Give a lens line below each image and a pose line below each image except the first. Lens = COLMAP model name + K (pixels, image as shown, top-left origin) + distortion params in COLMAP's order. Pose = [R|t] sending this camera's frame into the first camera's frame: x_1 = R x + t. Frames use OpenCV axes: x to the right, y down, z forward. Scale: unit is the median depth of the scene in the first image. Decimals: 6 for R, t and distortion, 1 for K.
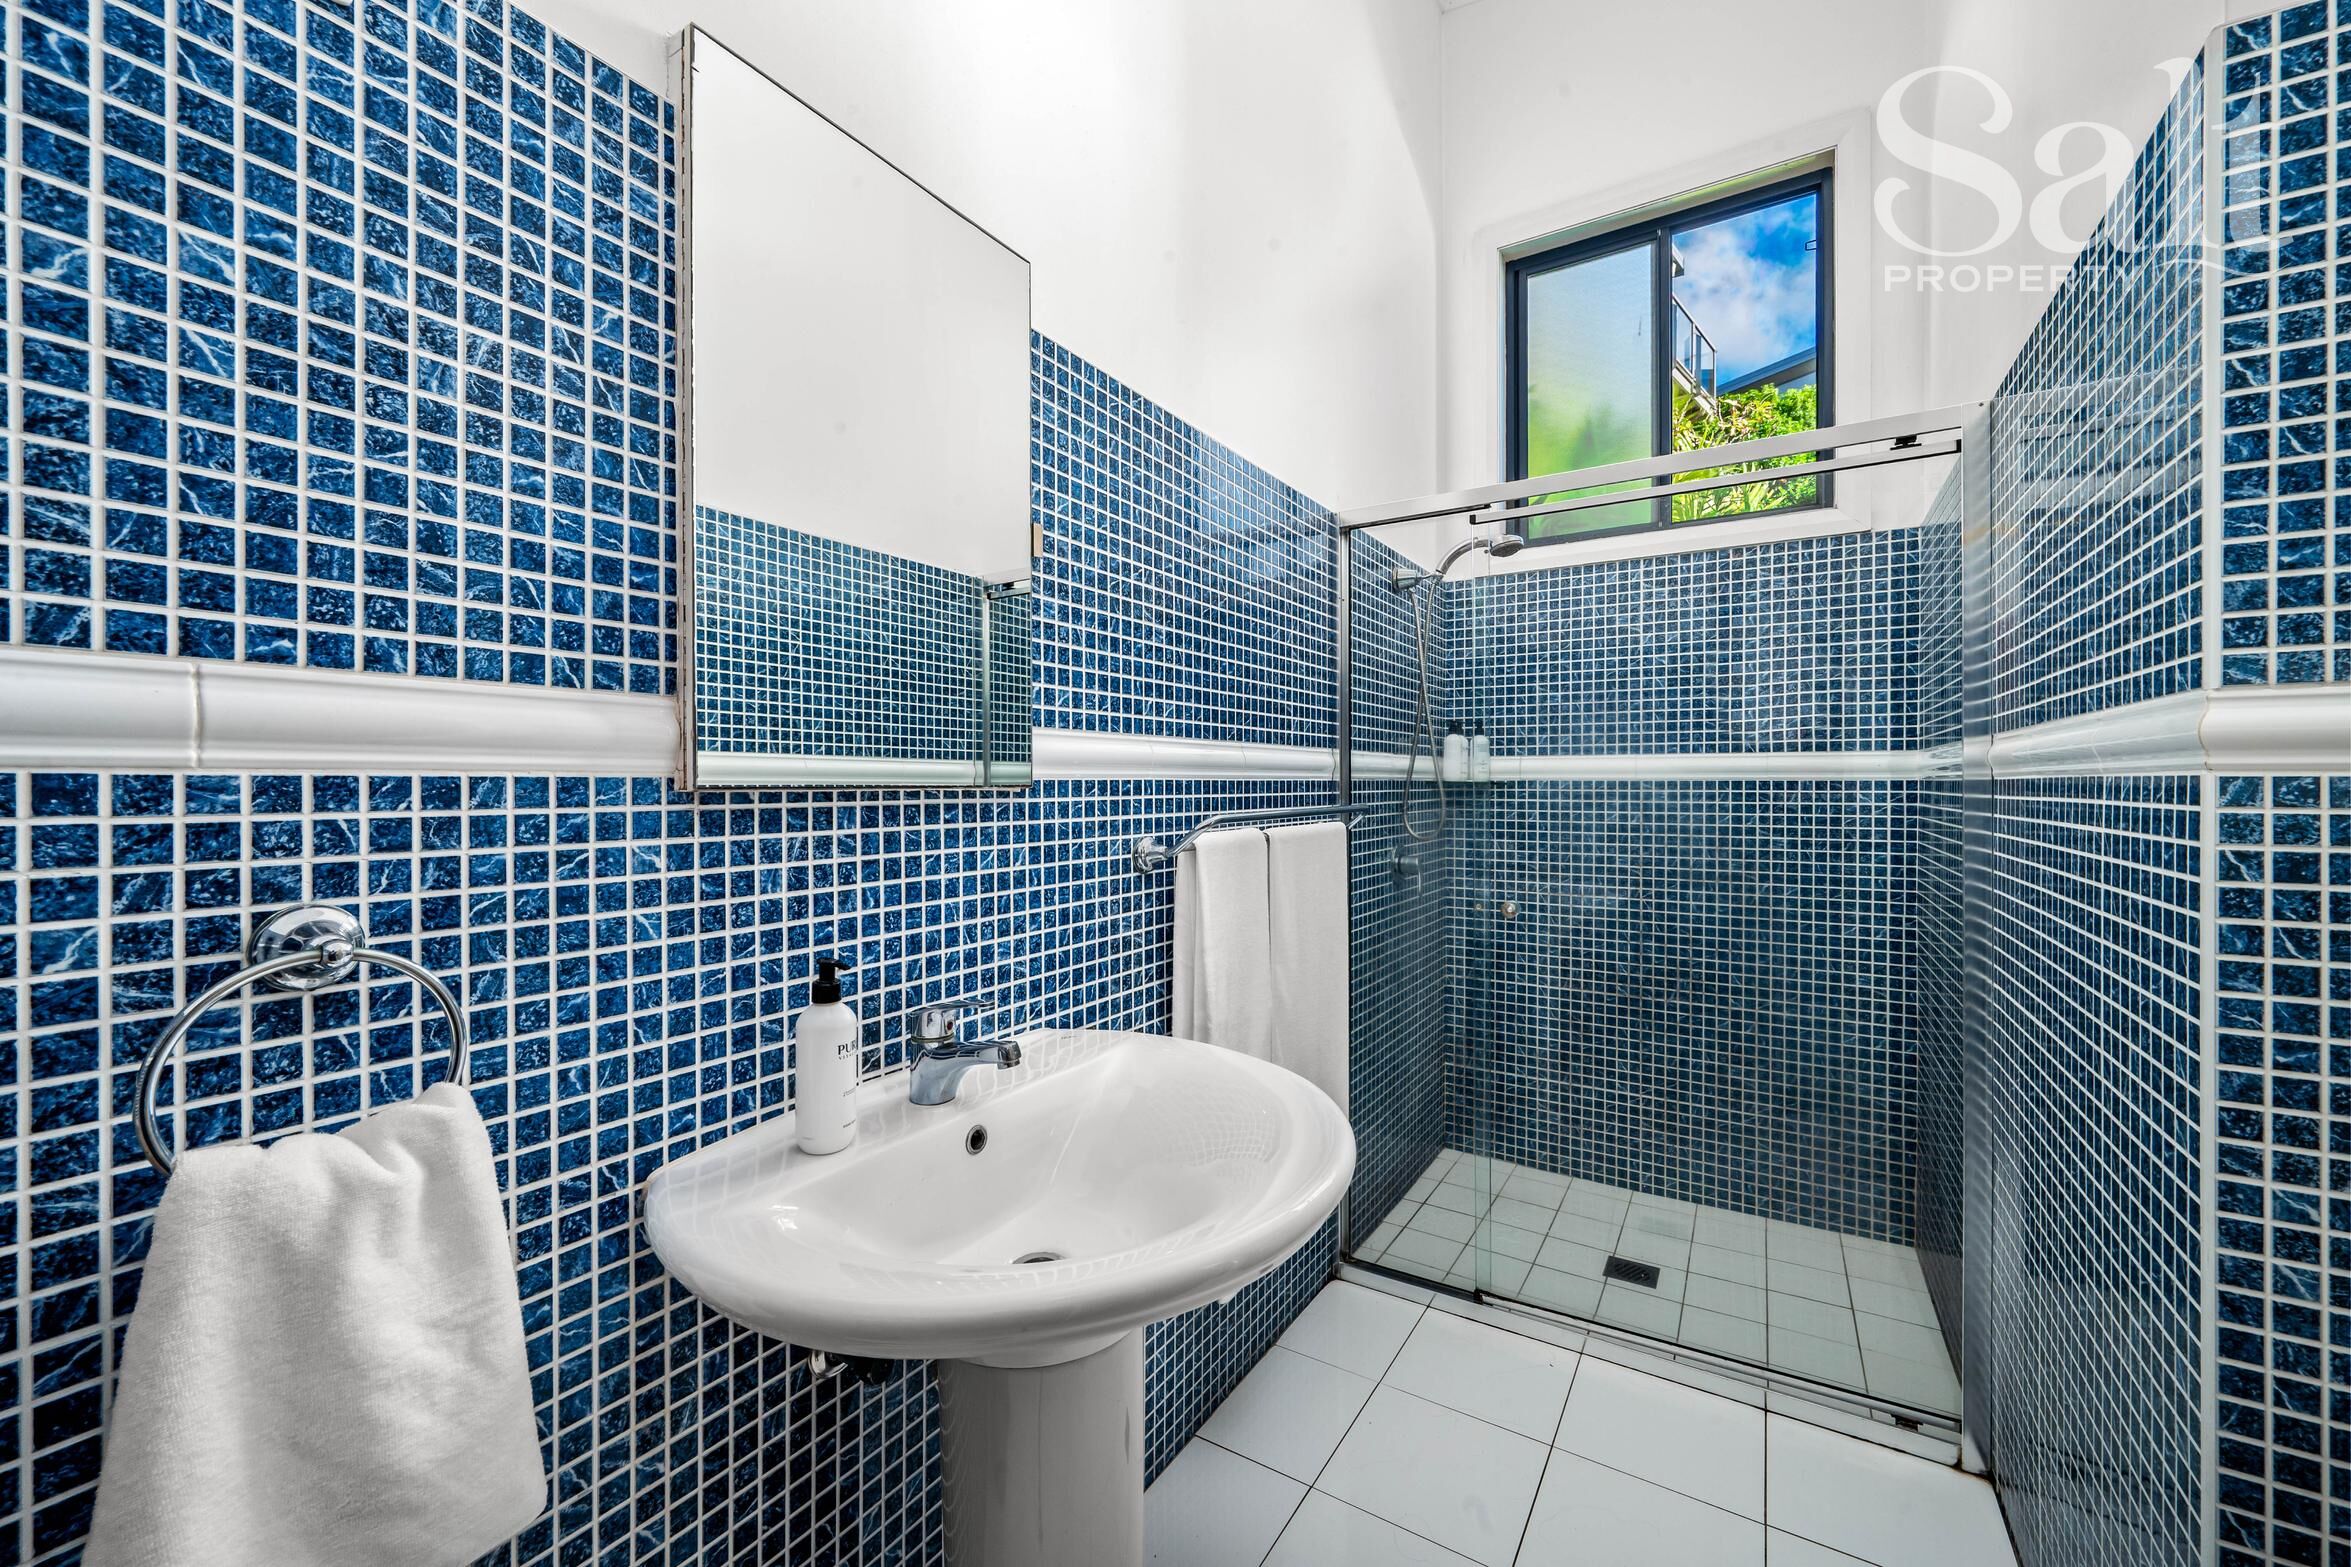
lens RADIAL K [[919.7, 0, 1175.5], [0, 919.7, 783.5], [0, 0, 1]] dist [0.001086, 0.000490]
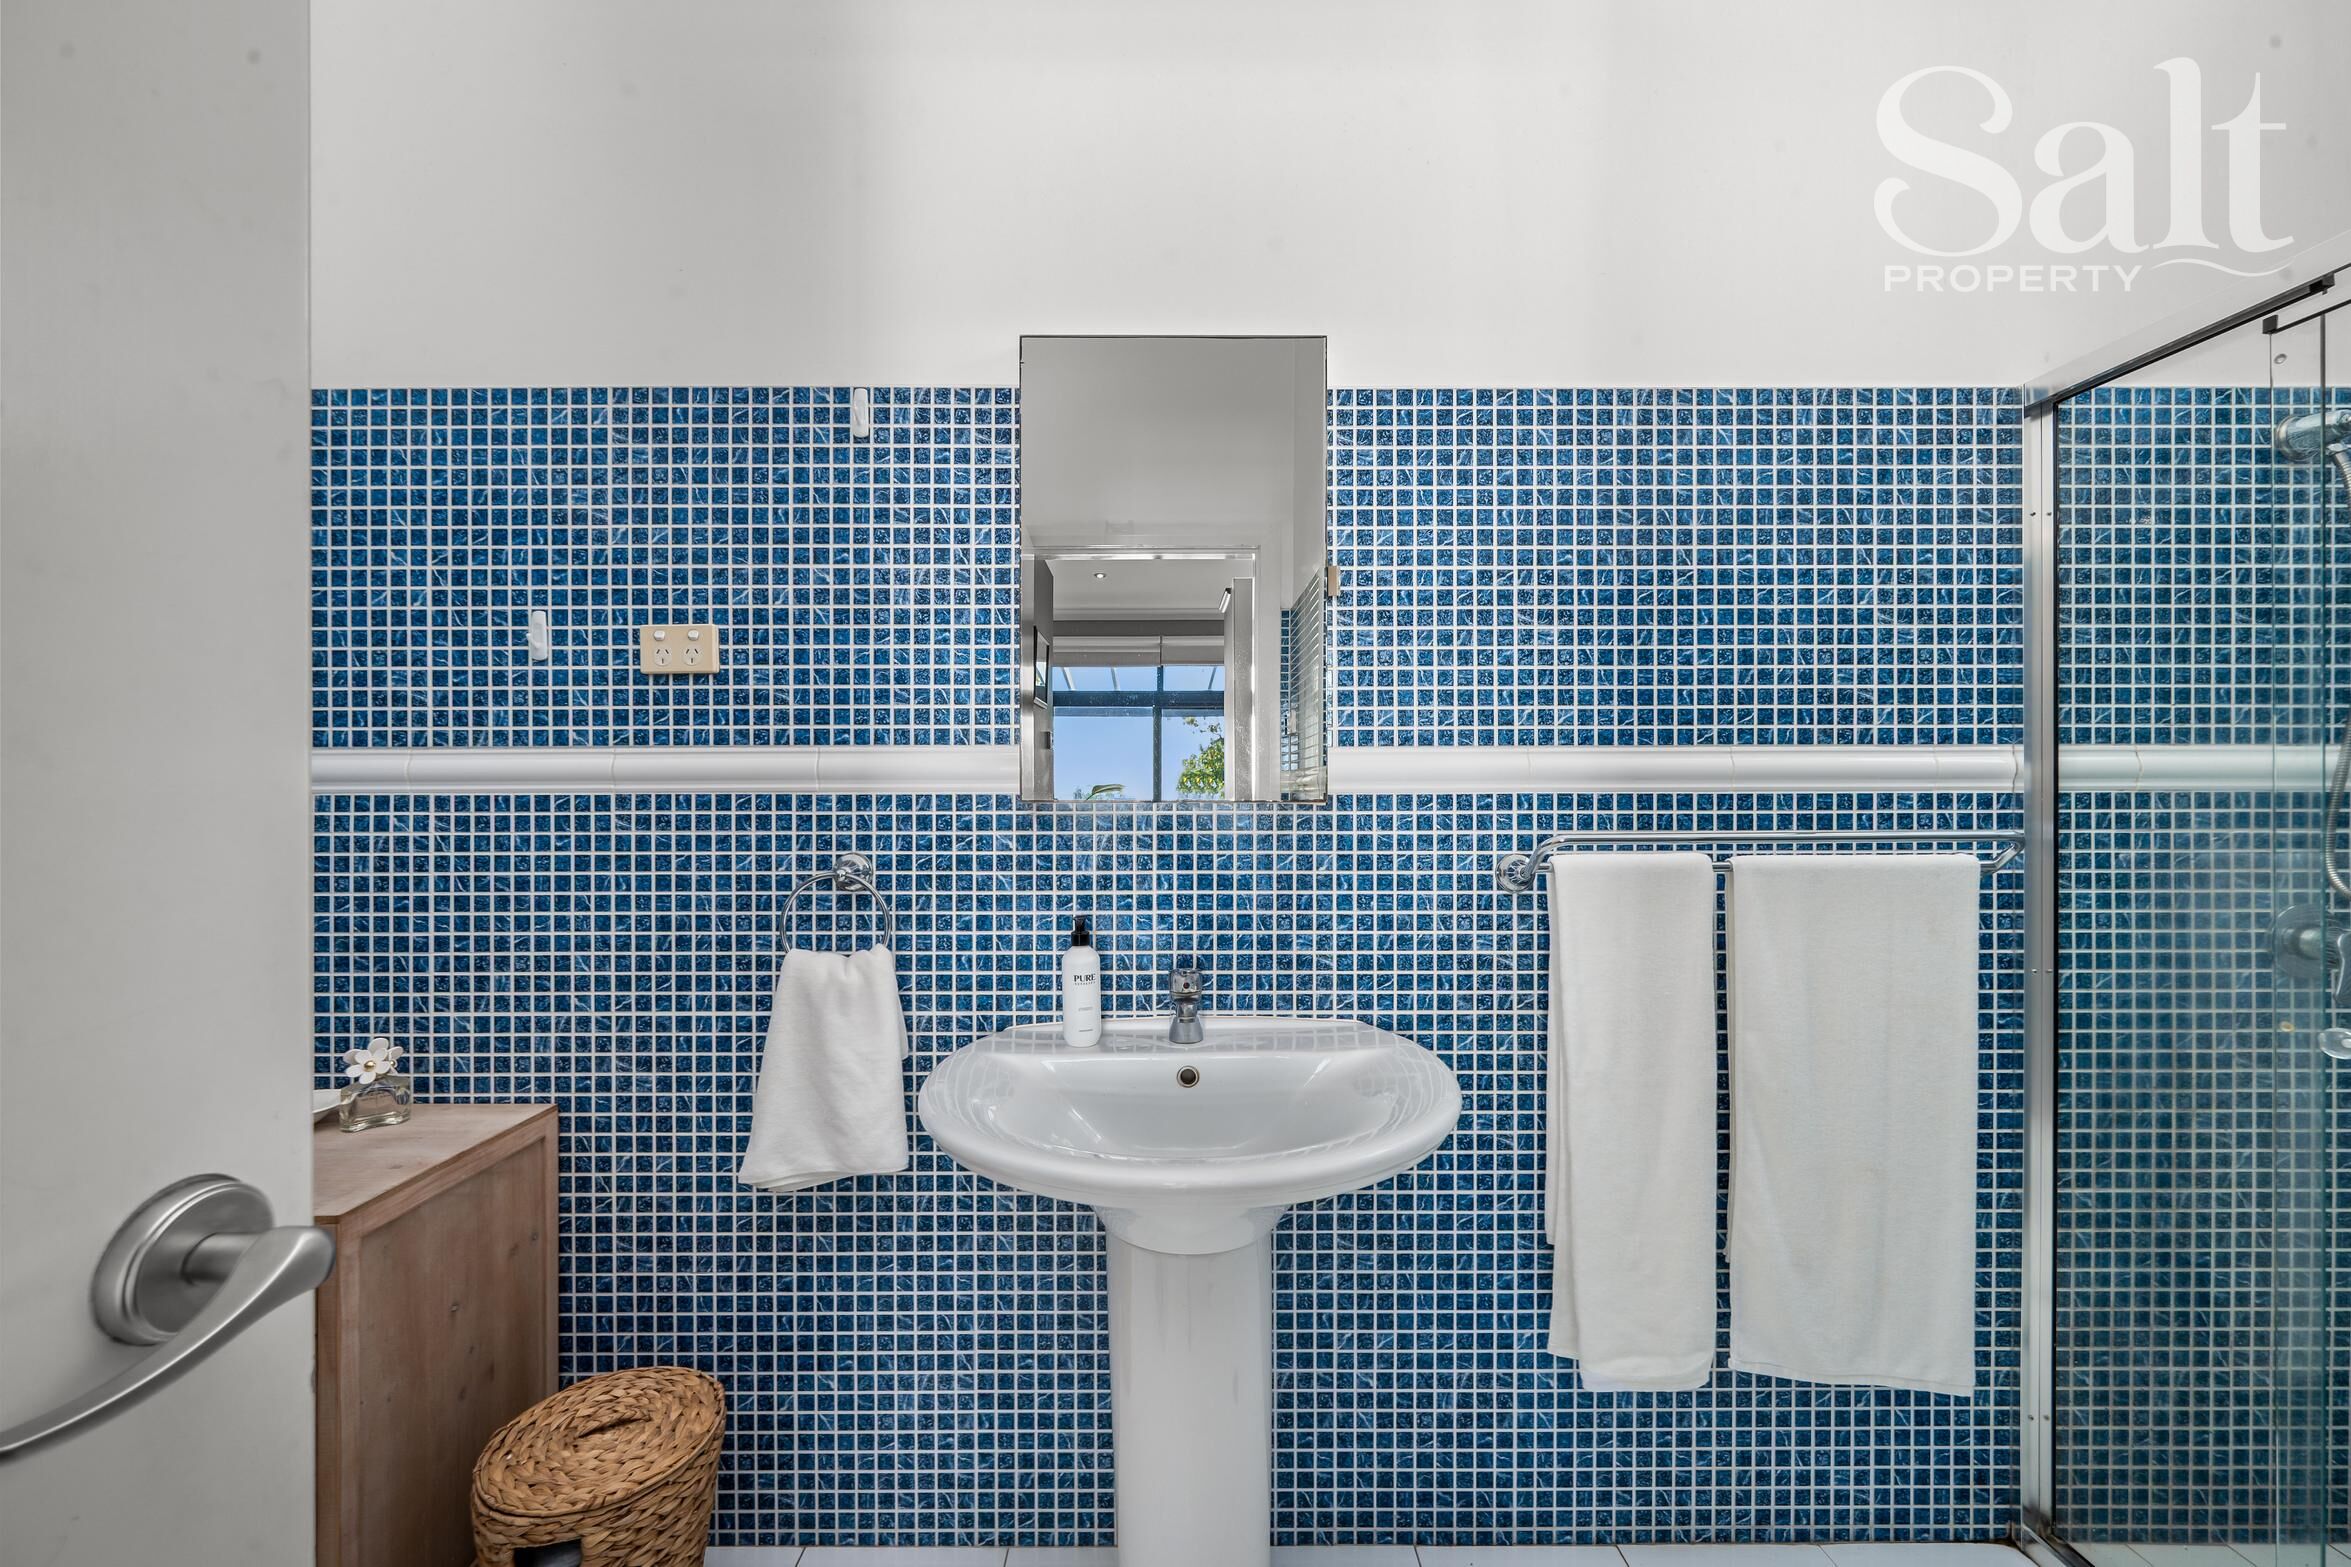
lens RADIAL K [[919.7, 0, 1175.5], [0, 919.7, 783.5], [0, 0, 1]] dist [0.001086, 0.000490]
pose [[0.543339, 0.001749, -0.839511, 1.019342], [0.000663, 0.999997, 0.002512, -0.030730], [0.839513, -0.001921, 0.543336, 0.343868]]
